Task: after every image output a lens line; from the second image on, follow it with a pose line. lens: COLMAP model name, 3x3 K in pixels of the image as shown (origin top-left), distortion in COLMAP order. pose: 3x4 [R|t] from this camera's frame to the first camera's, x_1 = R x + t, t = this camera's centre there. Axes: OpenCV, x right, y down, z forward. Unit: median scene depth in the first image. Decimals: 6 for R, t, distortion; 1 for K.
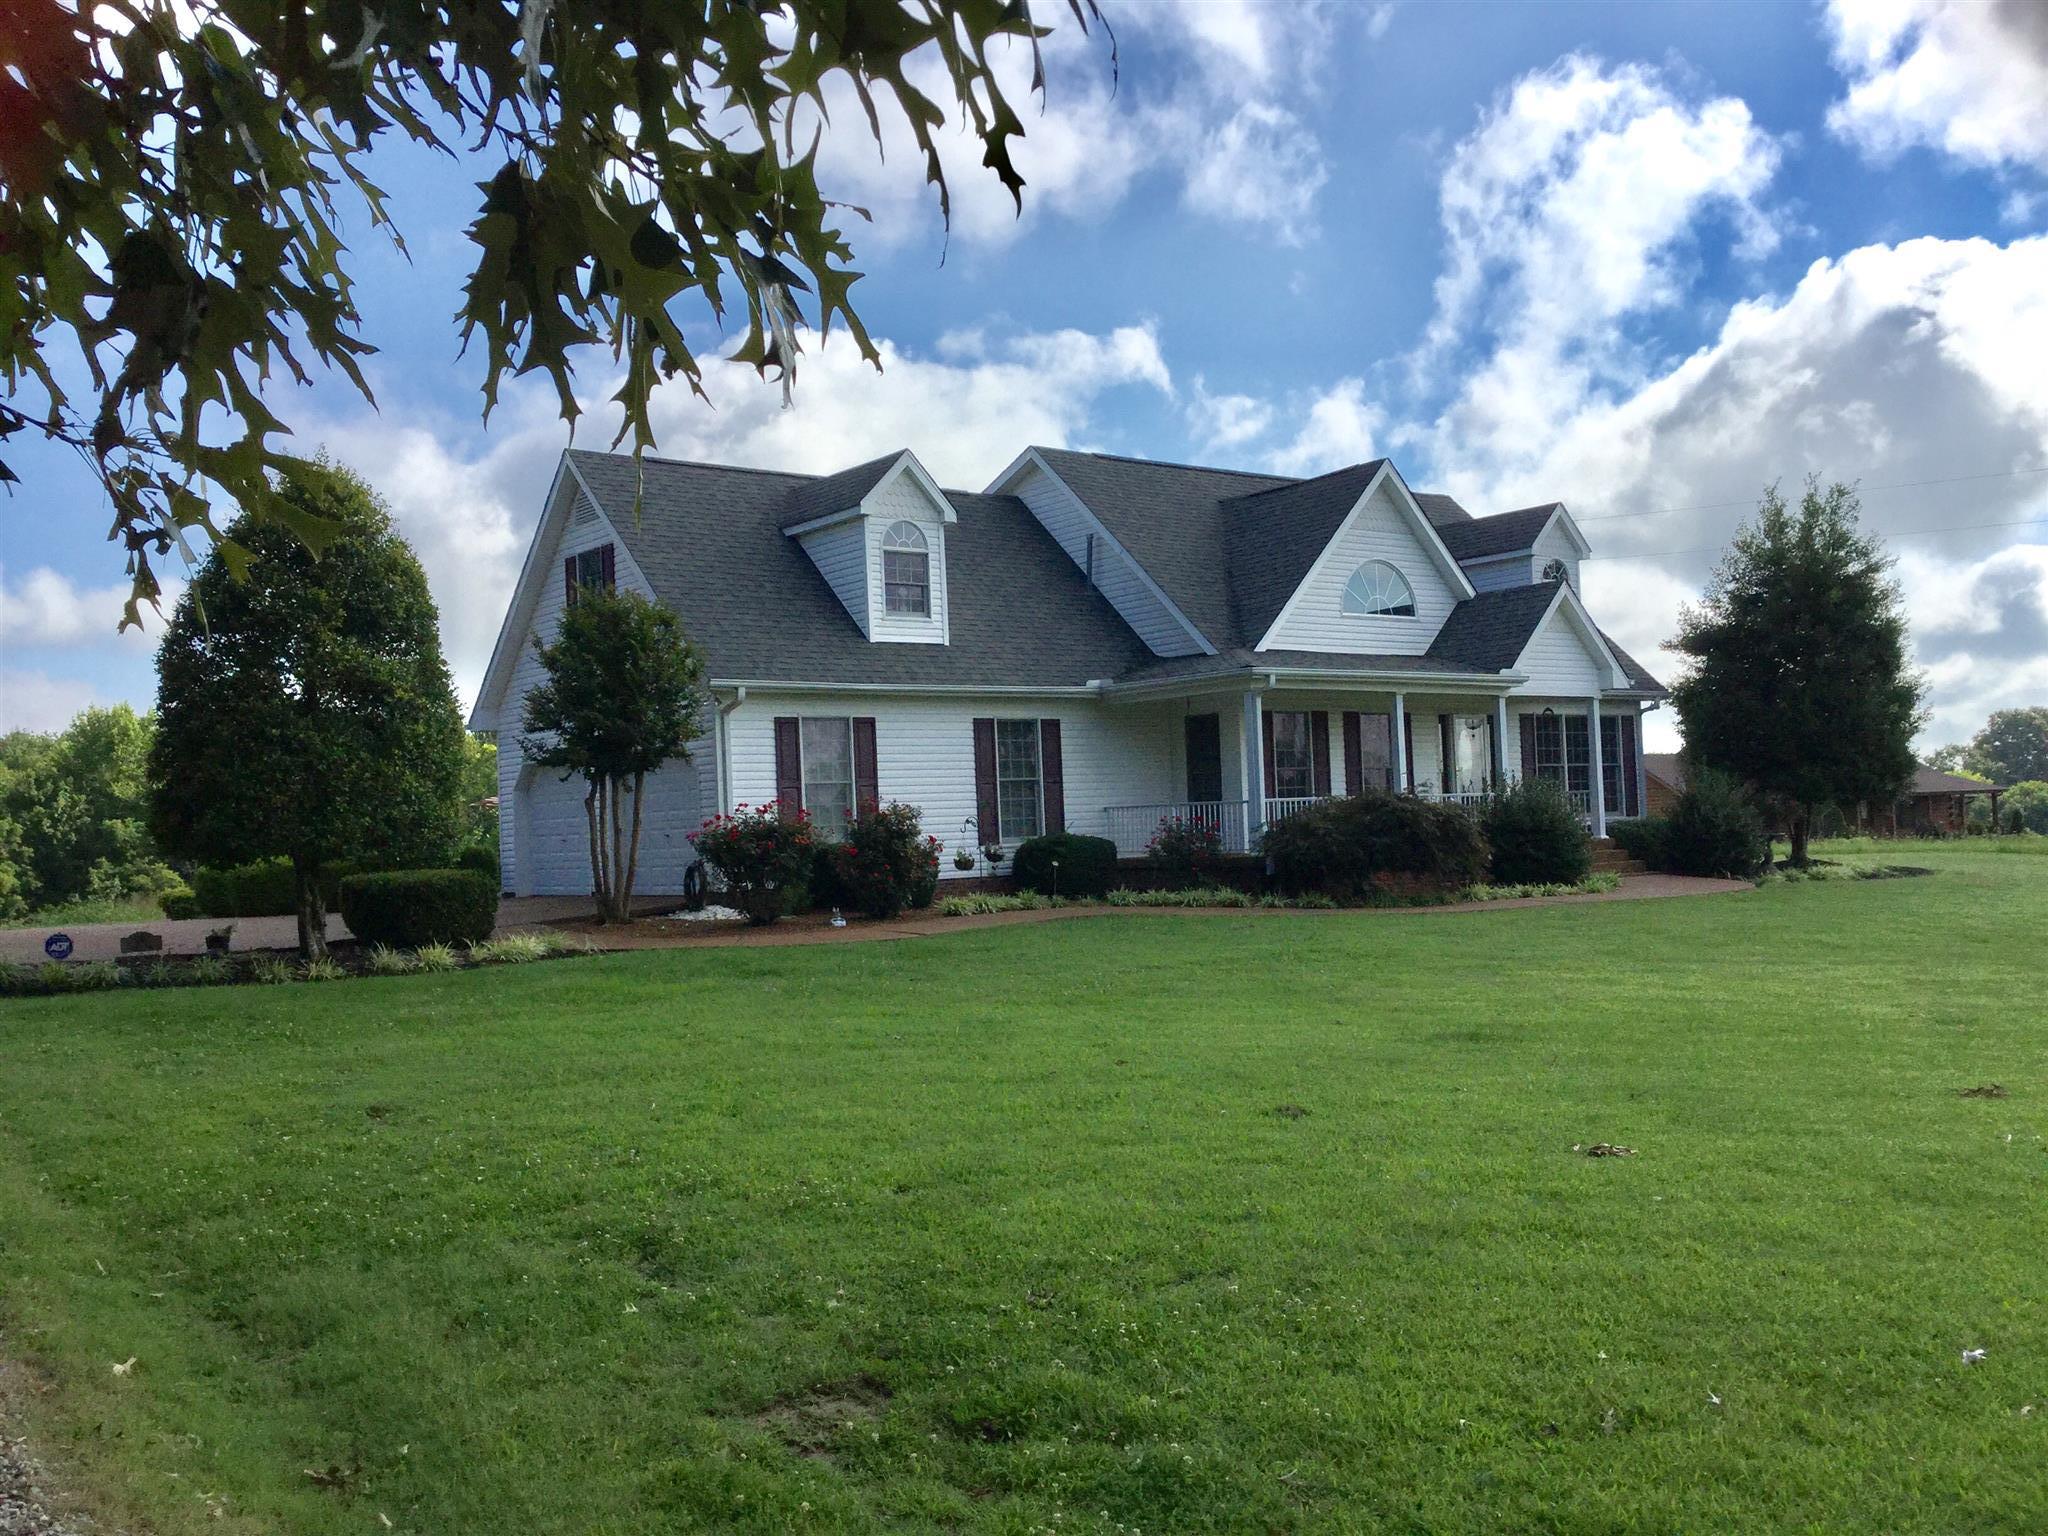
lens RADIAL K [[1836.1, 0, 1021.2], [0, 1836.1, 771.2], [0, 0, 1]] dist [0.035894, -0.048592]
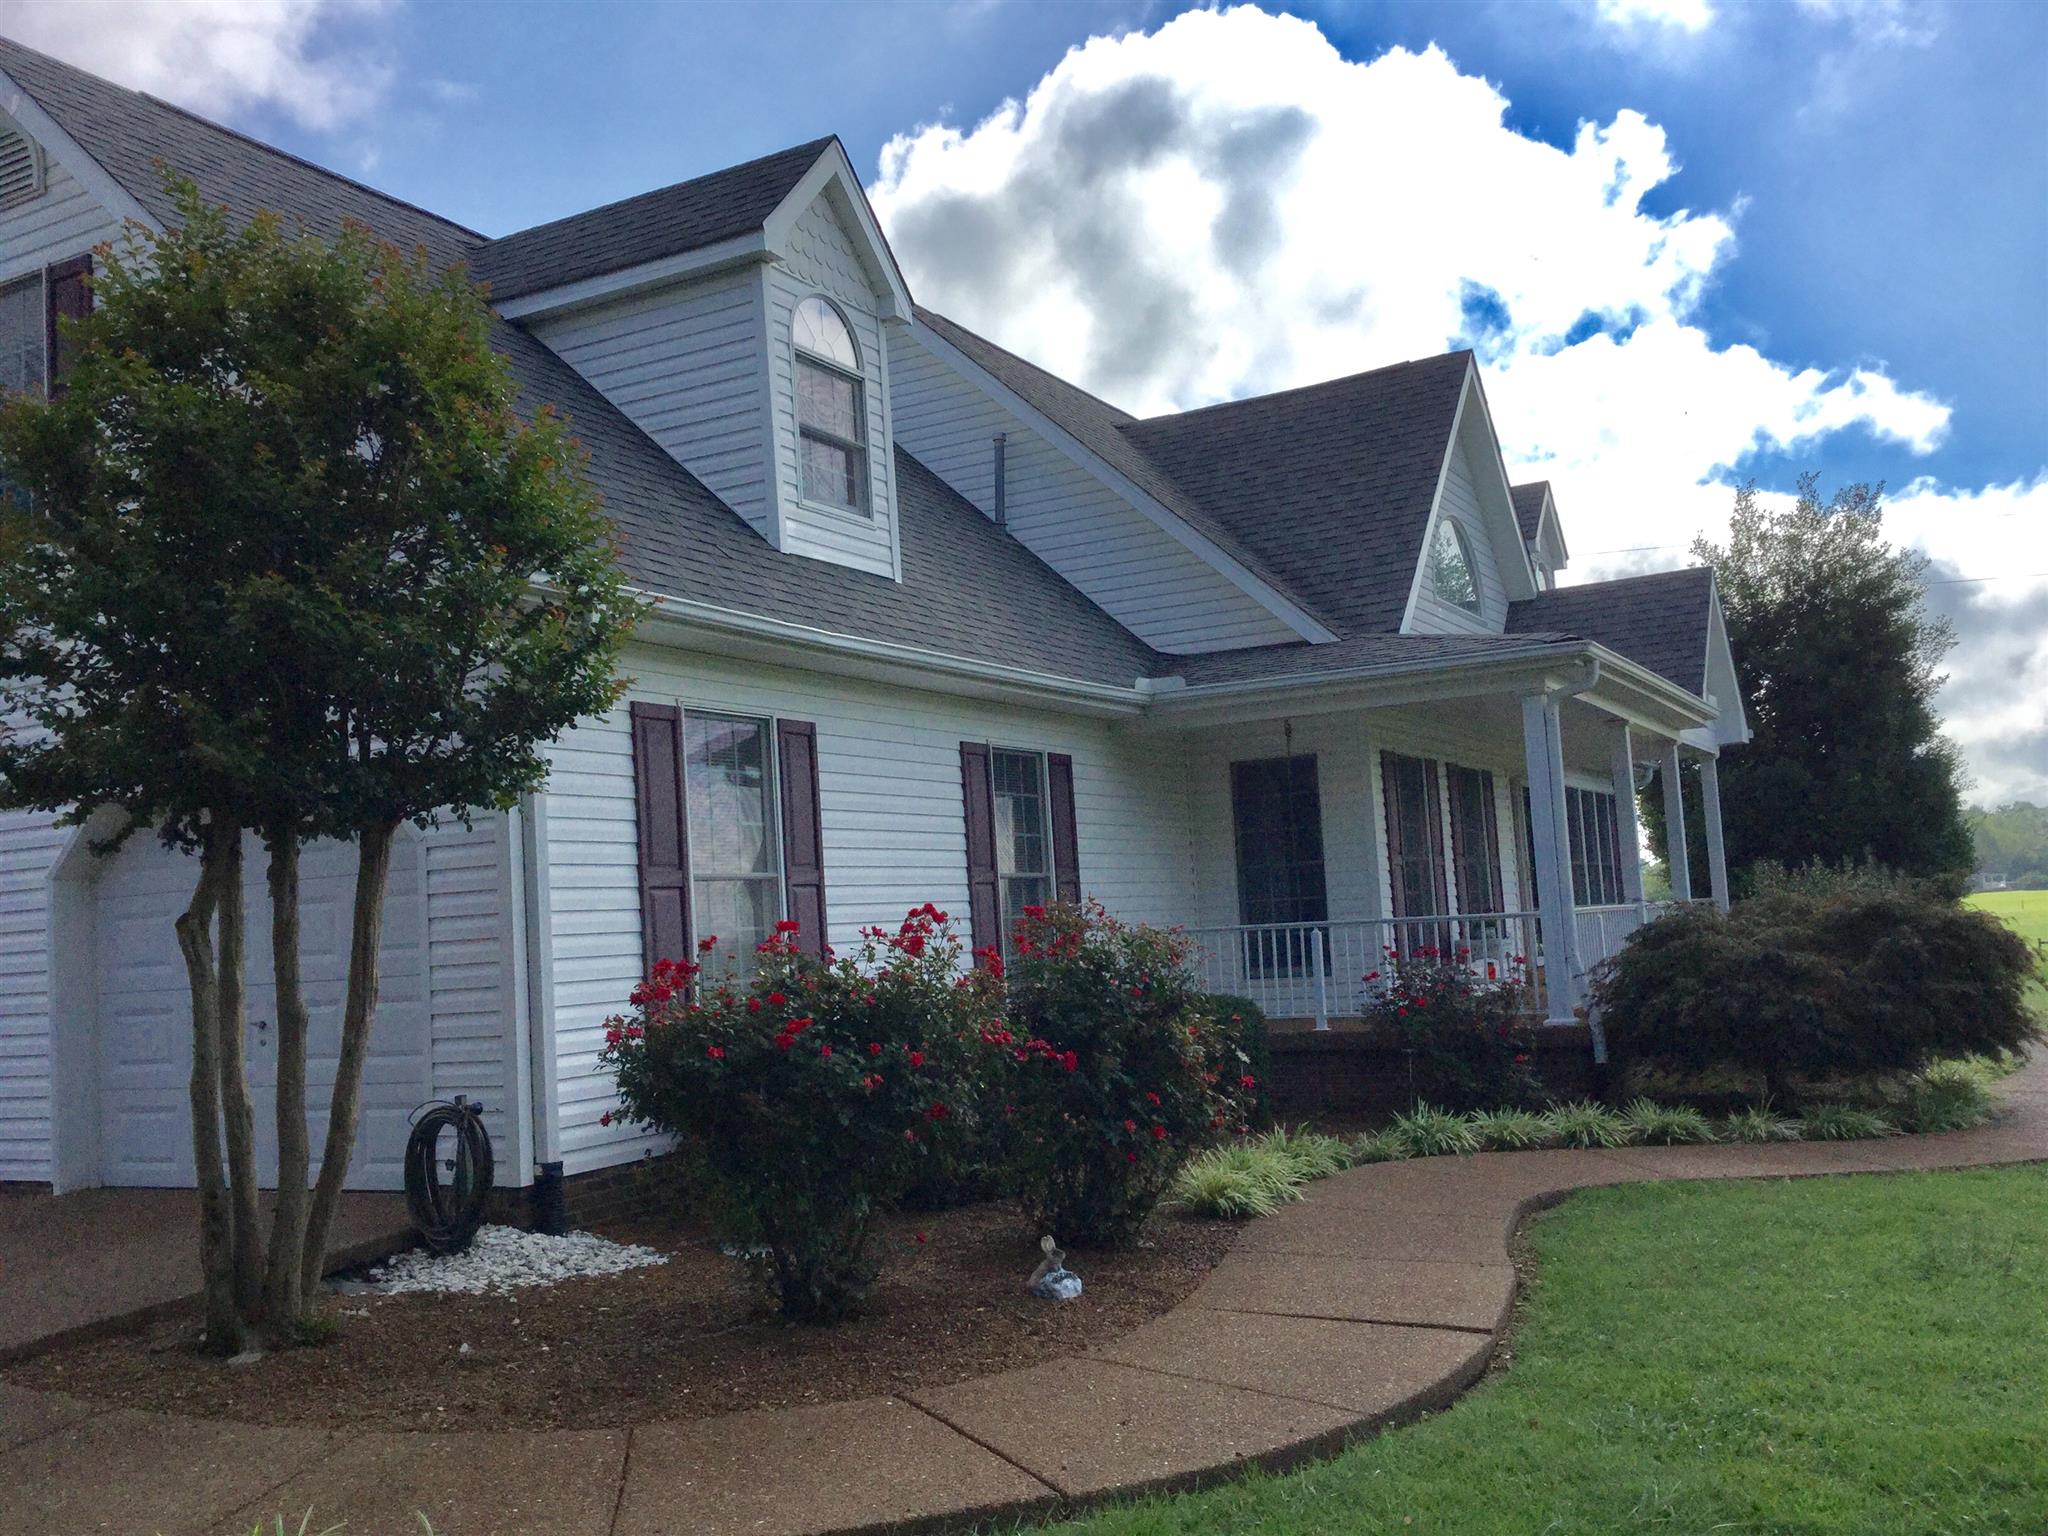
lens RADIAL K [[1836.1, 0, 1027.5], [0, 1836.1, 761.5], [0, 0, 1]] dist [0.035894, -0.048592]
pose [[0.915044, 0.021846, 0.402763, -0.196031], [0.010245, 0.996951, -0.077350, 0.012094], [-0.403225, 0.074905, 0.912030, 0.572970]]
